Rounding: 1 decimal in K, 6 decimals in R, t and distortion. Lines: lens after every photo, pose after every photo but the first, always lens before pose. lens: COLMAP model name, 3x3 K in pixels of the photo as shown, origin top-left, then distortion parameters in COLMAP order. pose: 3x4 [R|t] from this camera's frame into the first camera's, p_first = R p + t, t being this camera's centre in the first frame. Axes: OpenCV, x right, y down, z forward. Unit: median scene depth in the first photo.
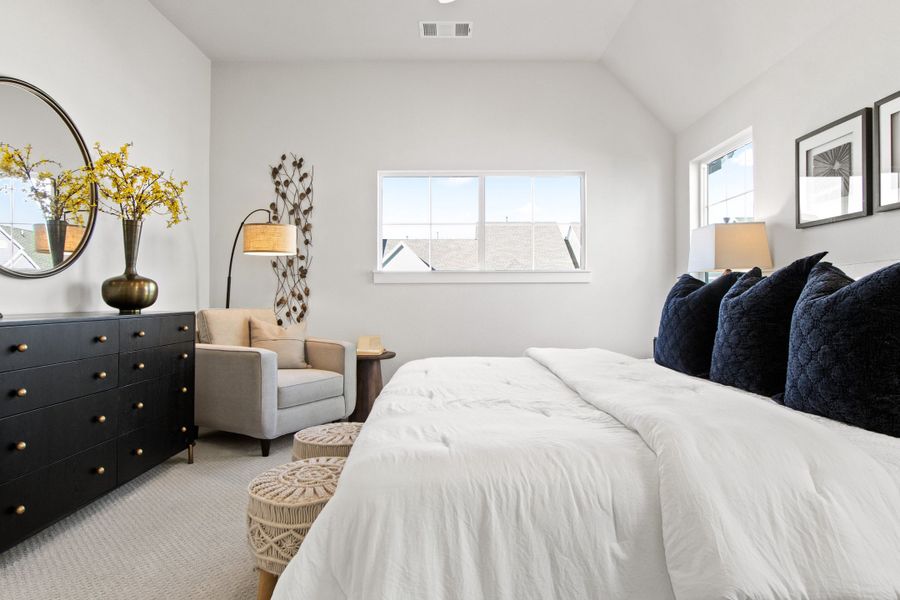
lens RADIAL K [[535.3, 0, 450.2], [0, 535.3, 299.1], [0, 0, 1]] dist [-0.009773, 0.001645]
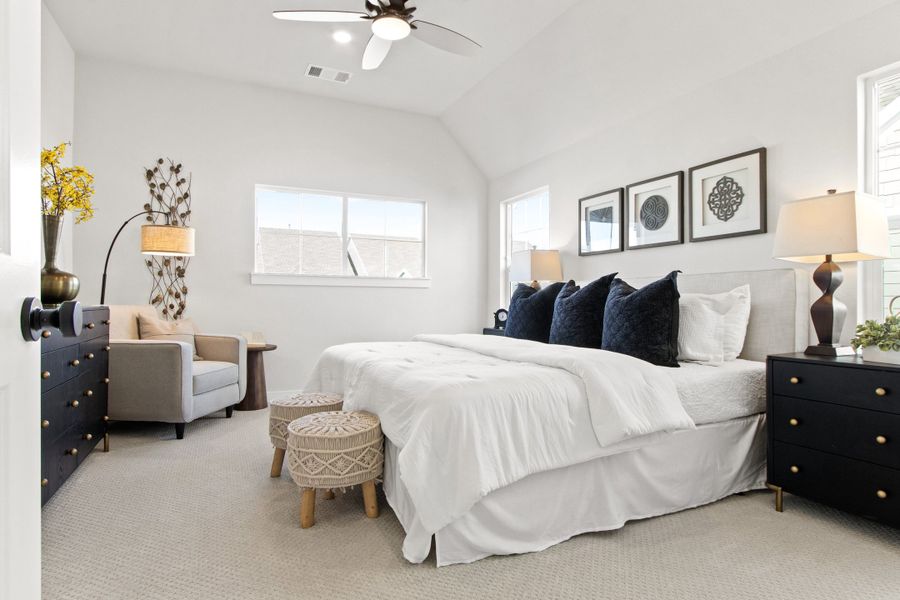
lens RADIAL K [[493.0, 0, 449.1], [0, 493.0, 303.3], [0, 0, 1]] dist [-0.014179, 0.000630]
pose [[0.910237, 0.009723, 0.413975, -0.265391], [-0.009448, 0.999952, -0.002712, 0.013274], [-0.413981, -0.001443, 0.910284, -0.145846]]
